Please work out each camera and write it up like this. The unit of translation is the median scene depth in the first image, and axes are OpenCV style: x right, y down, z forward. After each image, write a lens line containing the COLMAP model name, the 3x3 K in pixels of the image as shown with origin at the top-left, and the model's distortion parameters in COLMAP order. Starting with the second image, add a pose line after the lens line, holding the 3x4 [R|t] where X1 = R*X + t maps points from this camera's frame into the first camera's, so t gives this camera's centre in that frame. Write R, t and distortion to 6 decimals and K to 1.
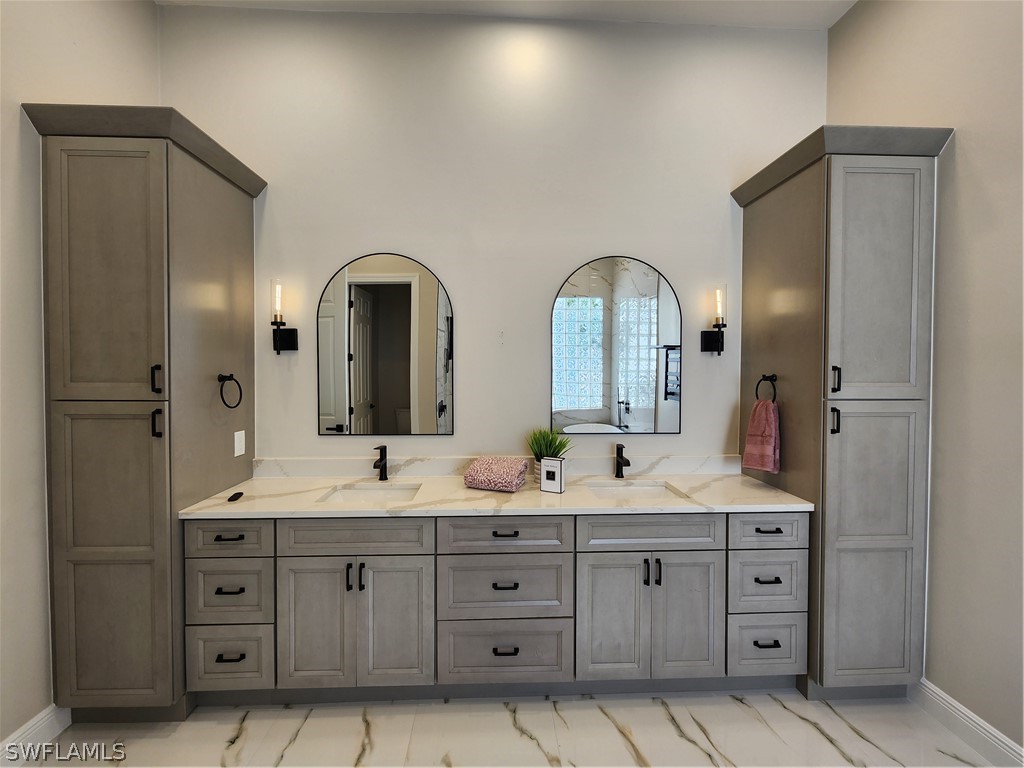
lens RADIAL K [[415.3, 0, 509.8], [0, 415.3, 371.8], [0, 0, 1]] dist [-0.001669, -0.000262]
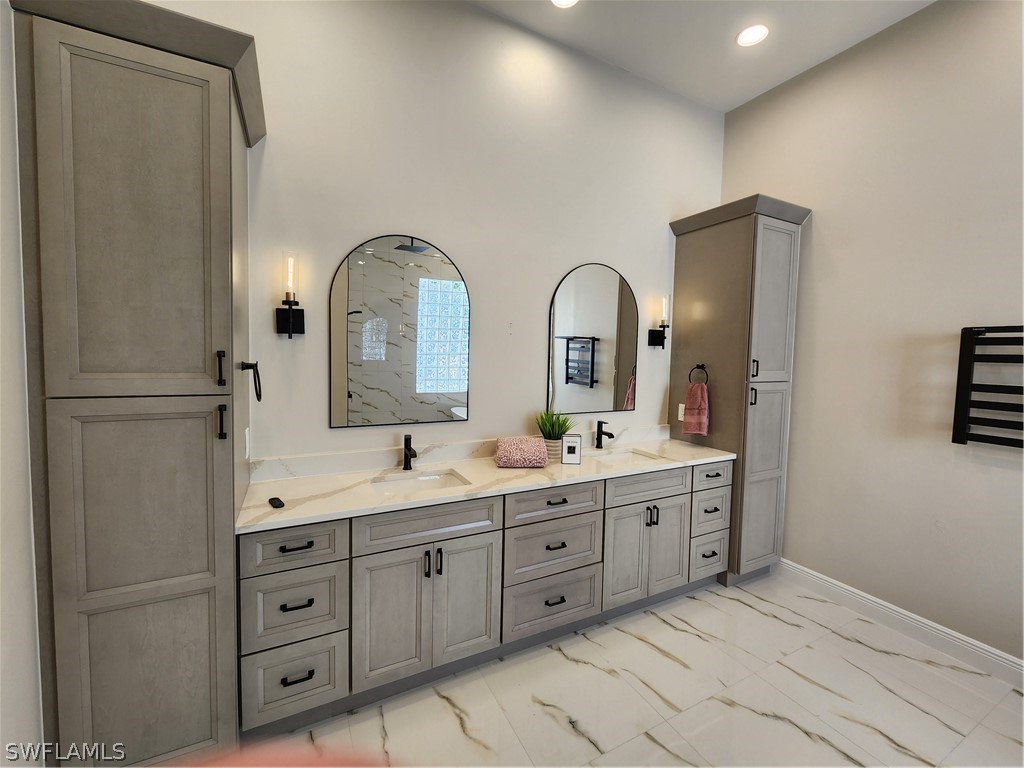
lens RADIAL K [[415.3, 0, 509.8], [0, 415.3, 371.8], [0, 0, 1]] dist [-0.001669, -0.000262]
pose [[0.909046, -0.002545, 0.416688, -0.611319], [-0.013888, 0.999241, 0.036401, -0.011984], [-0.416464, -0.038878, 0.908320, 0.018252]]
